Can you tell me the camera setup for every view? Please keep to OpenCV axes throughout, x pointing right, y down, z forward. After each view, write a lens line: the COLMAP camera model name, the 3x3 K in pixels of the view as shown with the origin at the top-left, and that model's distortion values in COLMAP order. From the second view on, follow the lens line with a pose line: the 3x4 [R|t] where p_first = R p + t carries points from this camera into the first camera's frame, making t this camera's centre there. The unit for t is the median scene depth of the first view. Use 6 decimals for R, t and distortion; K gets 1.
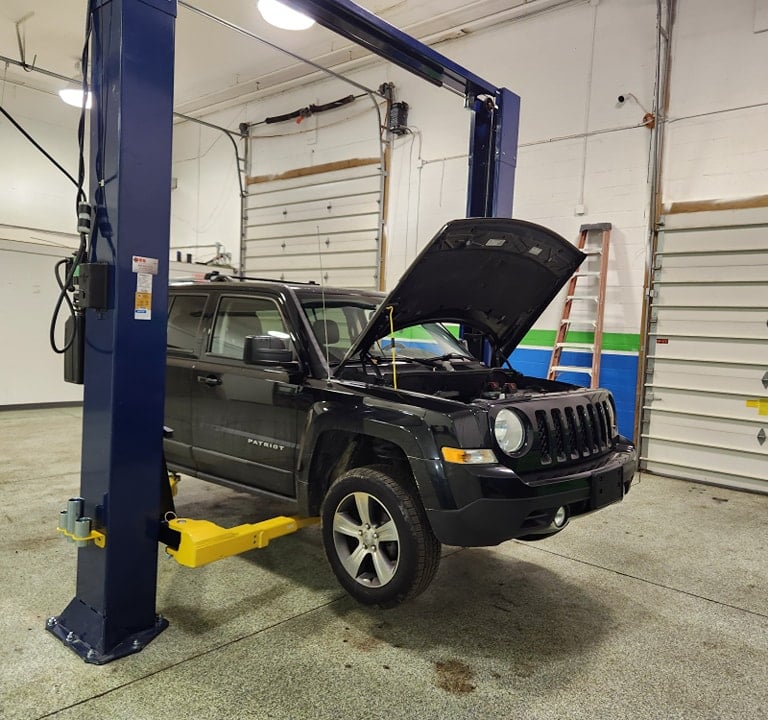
lens RADIAL K [[641.4, 0, 390.0], [0, 641.4, 358.9], [0, 0, 1]] dist [0.075318, -0.056186]
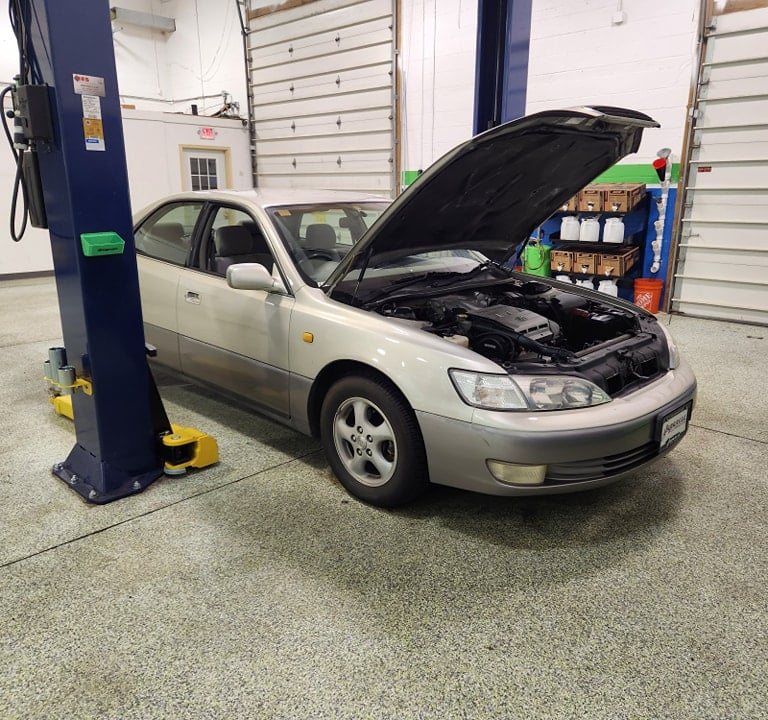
lens RADIAL K [[642.2, 0, 384.0], [0, 642.2, 360.0], [0, 0, 1]] dist [0.065760, -0.048526]
pose [[0.997337, -0.031666, -0.065700, 0.025678], [0.045005, 0.976072, 0.212740, 0.018605], [0.057391, -0.215131, 0.974898, 0.030892]]
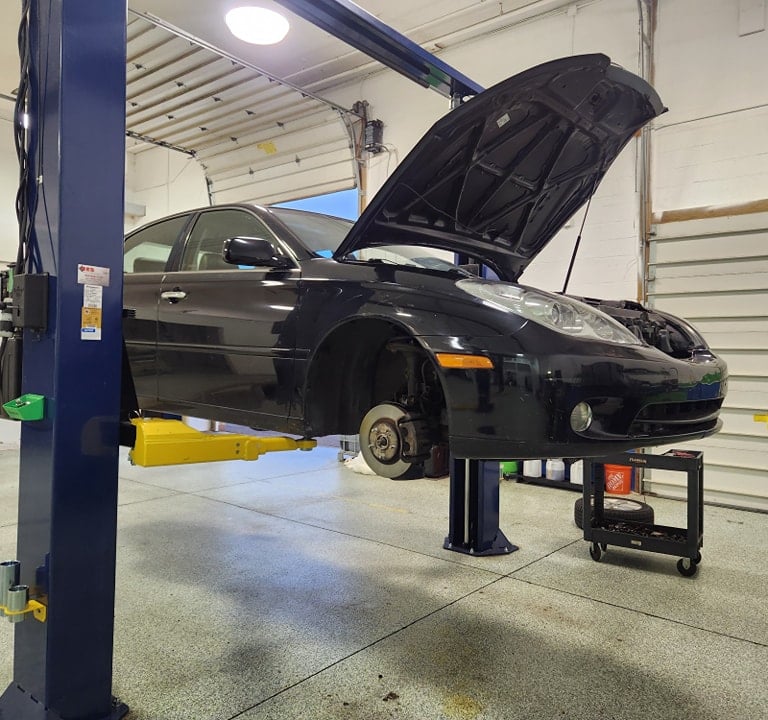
lens RADIAL K [[645.1, 0, 388.5], [0, 645.1, 351.6], [0, 0, 1]] dist [0.077375, -0.068995]
pose [[0.998932, -0.031139, 0.034134, -0.011066], [0.032895, 0.998097, -0.052159, 0.004101], [-0.032444, 0.053226, 0.998055, 0.057500]]
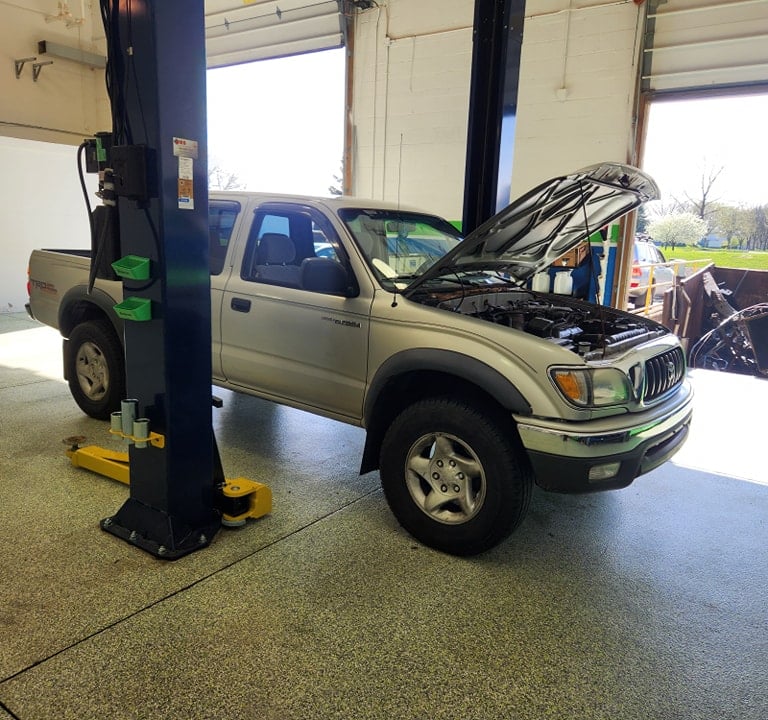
lens RADIAL K [[645.1, 0, 388.5], [0, 645.1, 351.6], [0, 0, 1]] dist [0.077375, -0.068995]
pose [[0.995327, -0.030578, 0.091590, -0.071710], [0.017079, 0.989330, 0.144685, 0.004196], [-0.095037, -0.142445, 0.985230, 0.010065]]
